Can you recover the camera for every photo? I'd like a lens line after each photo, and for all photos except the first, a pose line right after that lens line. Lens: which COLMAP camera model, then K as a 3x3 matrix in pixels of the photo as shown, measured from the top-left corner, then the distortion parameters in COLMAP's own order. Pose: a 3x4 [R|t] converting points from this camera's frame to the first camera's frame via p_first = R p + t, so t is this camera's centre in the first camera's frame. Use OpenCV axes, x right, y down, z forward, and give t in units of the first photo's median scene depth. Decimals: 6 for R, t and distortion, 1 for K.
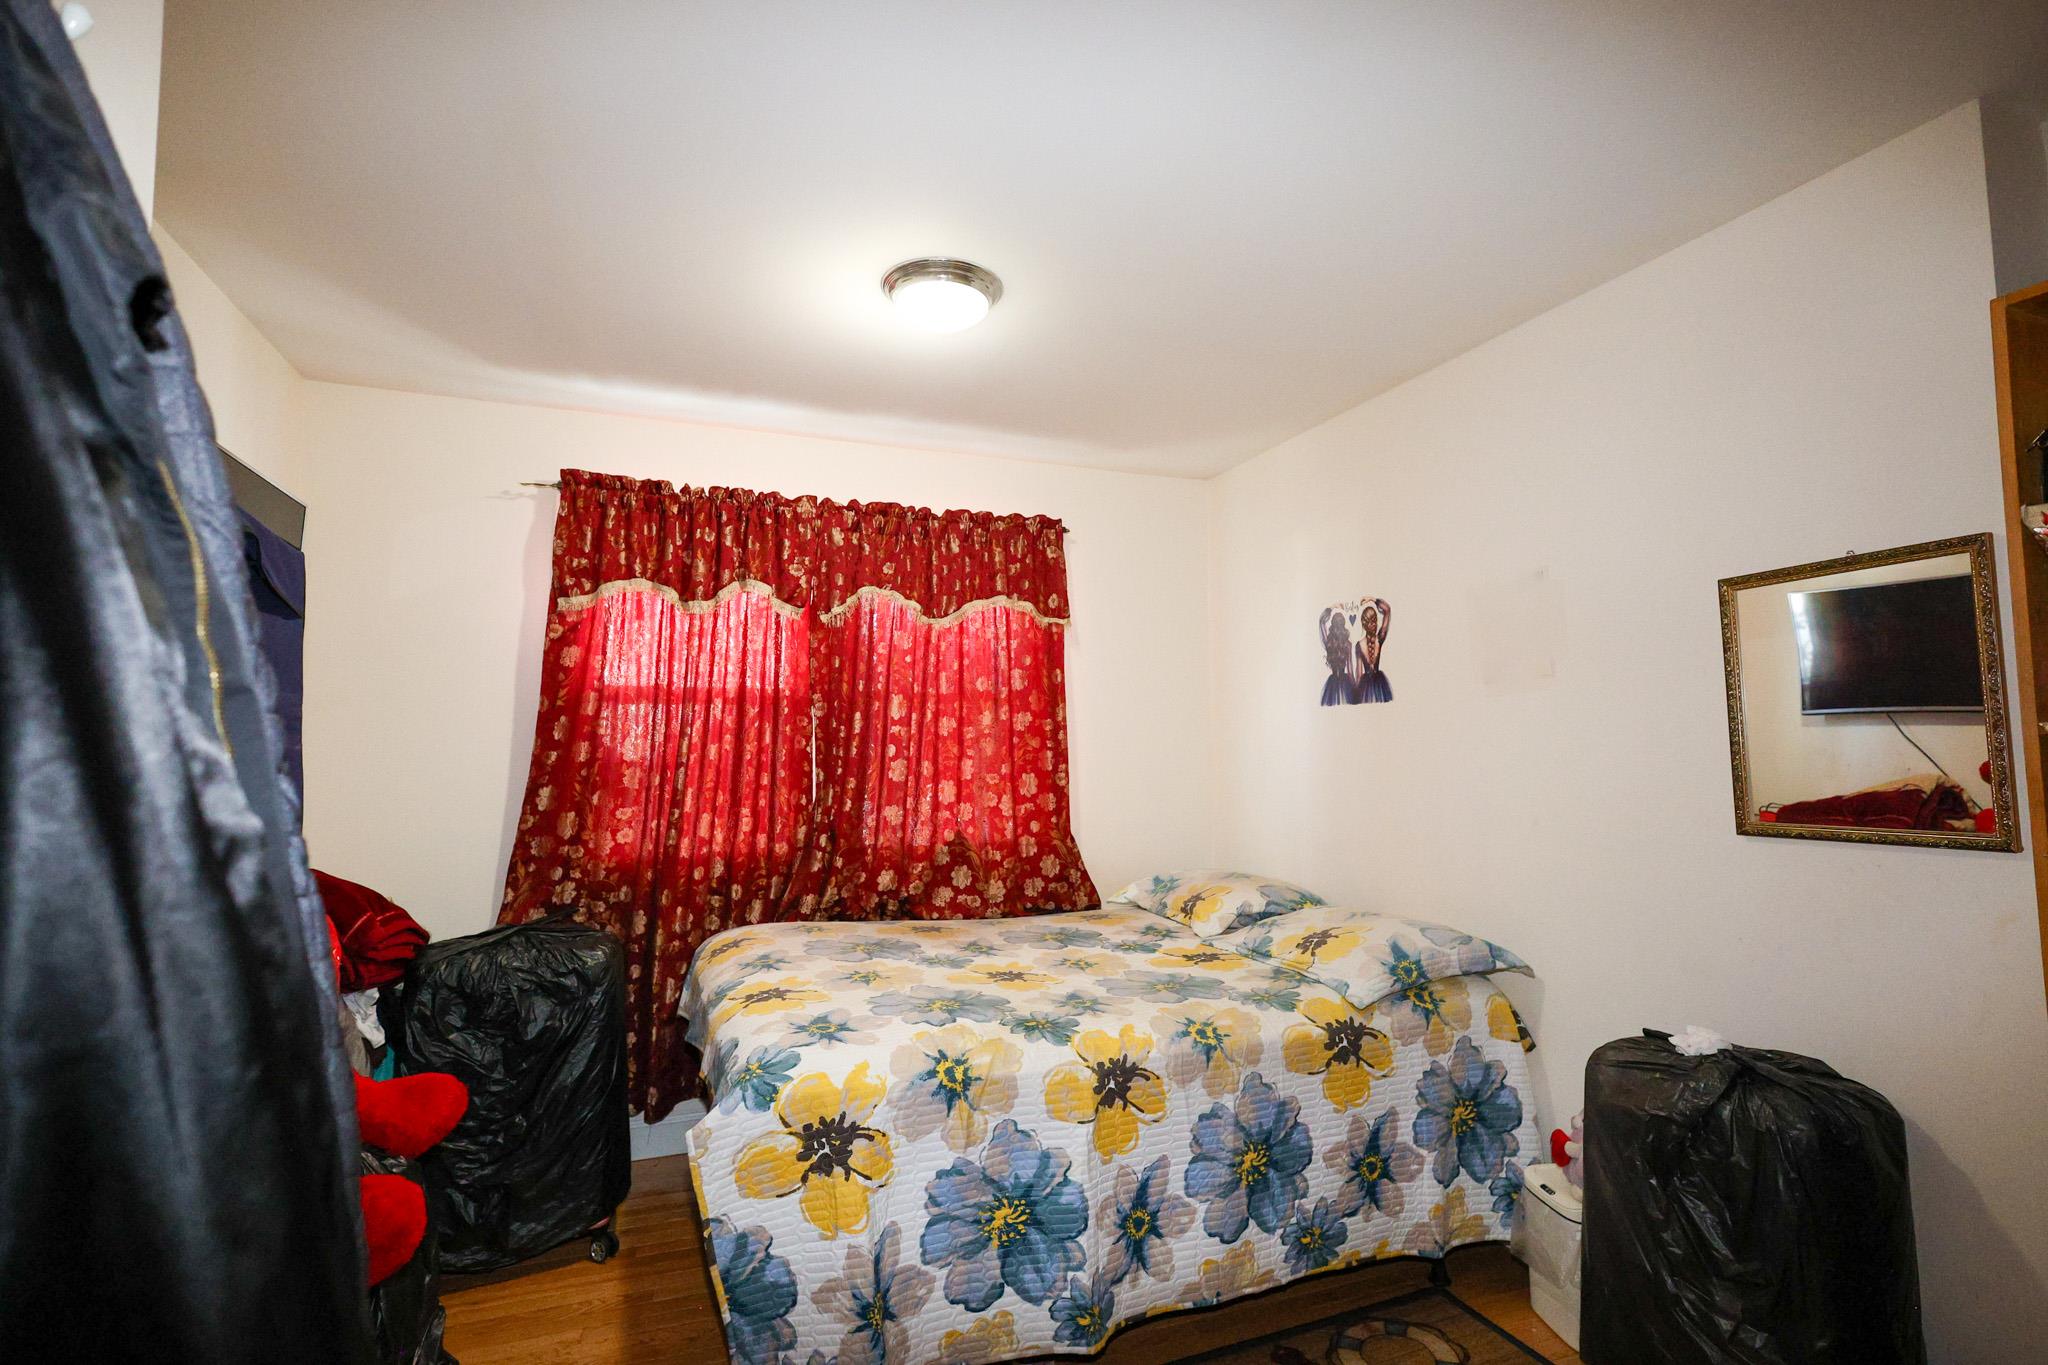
lens RADIAL K [[944.3, 0, 1019.1], [0, 944.3, 678.7], [0, 0, 1]] dist [-0.000555, 0.000348]
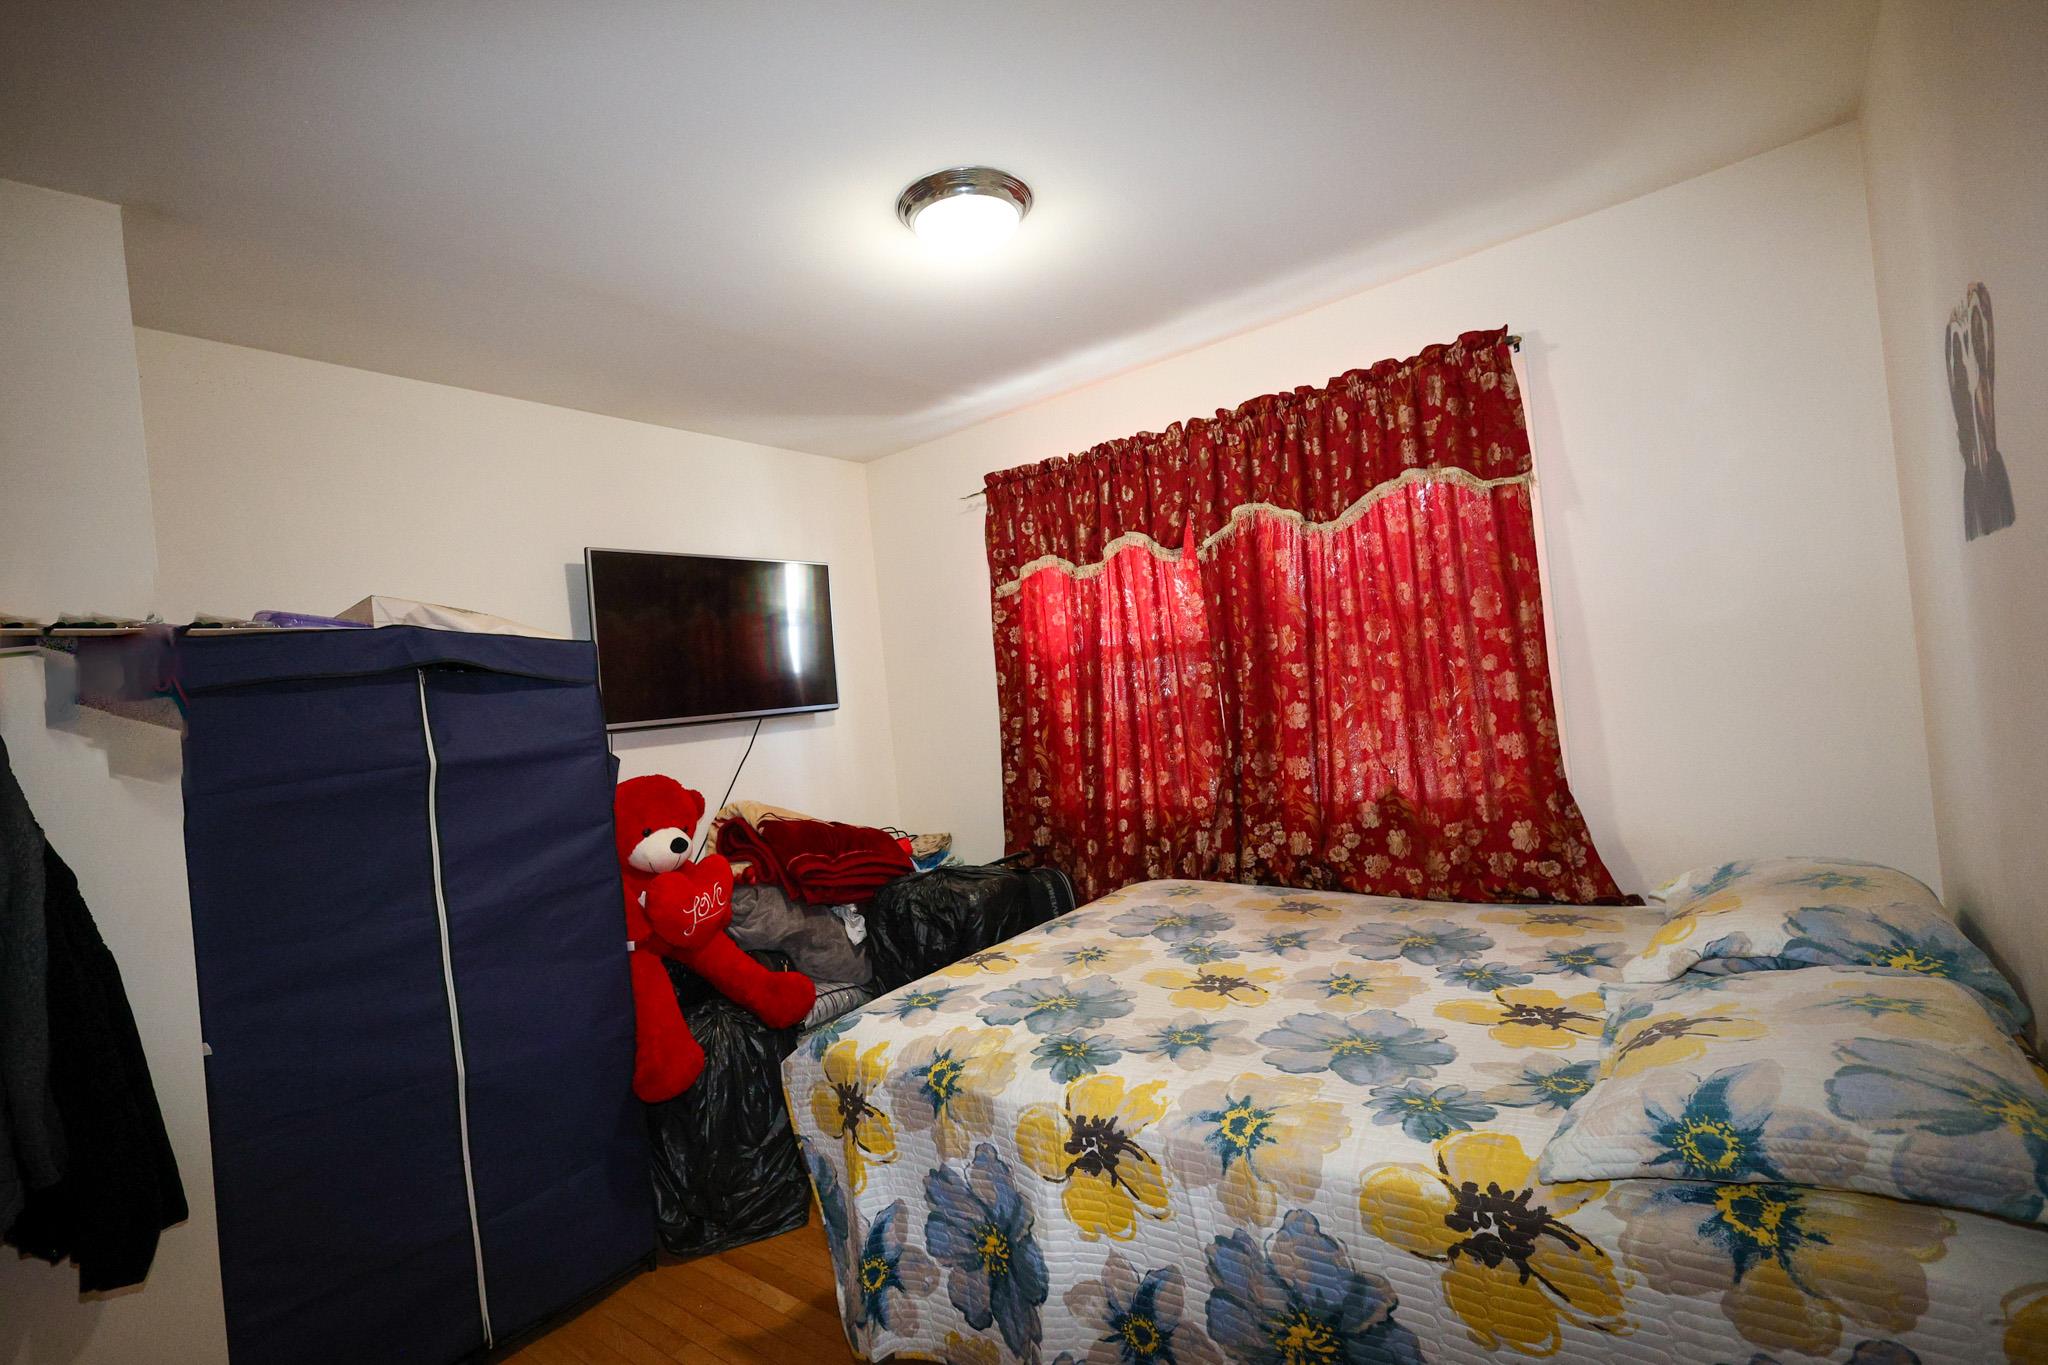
lens RADIAL K [[944.3, 0, 1020.8], [0, 944.3, 691.5], [0, 0, 1]] dist [-0.000555, 0.000348]
pose [[0.523136, -0.063134, -0.849907, 0.471704], [0.166516, 0.985604, 0.029280, 0.010952], [0.835823, -0.156841, 0.526118, 0.364380]]
